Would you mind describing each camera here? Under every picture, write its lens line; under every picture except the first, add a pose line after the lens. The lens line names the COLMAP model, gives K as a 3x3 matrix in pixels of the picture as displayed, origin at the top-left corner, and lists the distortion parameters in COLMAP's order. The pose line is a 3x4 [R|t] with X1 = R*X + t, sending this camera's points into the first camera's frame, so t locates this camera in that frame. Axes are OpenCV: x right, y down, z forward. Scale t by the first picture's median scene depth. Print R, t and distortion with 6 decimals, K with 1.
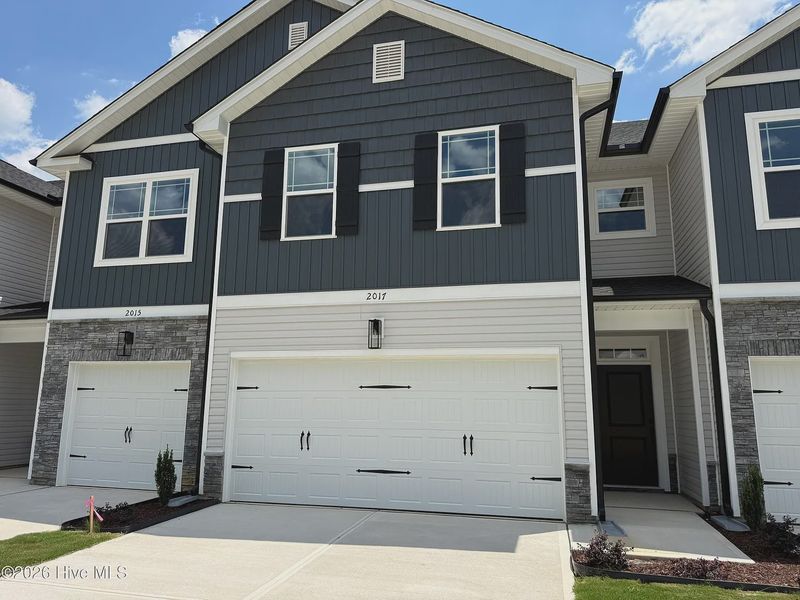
lens RADIAL K [[574.3, 0, 389.7], [0, 574.3, 303.0], [0, 0, 1]] dist [0.060275, -0.109240]
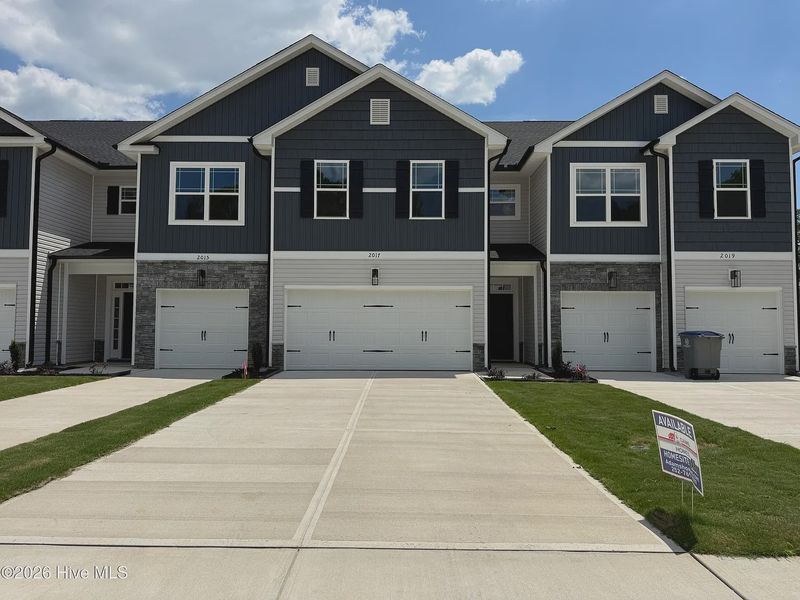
lens RADIAL K [[574.3, 0, 389.7], [0, 574.3, 303.0], [0, 0, 1]] dist [0.060275, -0.109240]
pose [[0.973018, 0.003634, 0.230702, -0.369064], [-0.034770, 0.990766, 0.131045, -0.094845], [-0.228096, -0.135531, 0.964160, -0.704950]]
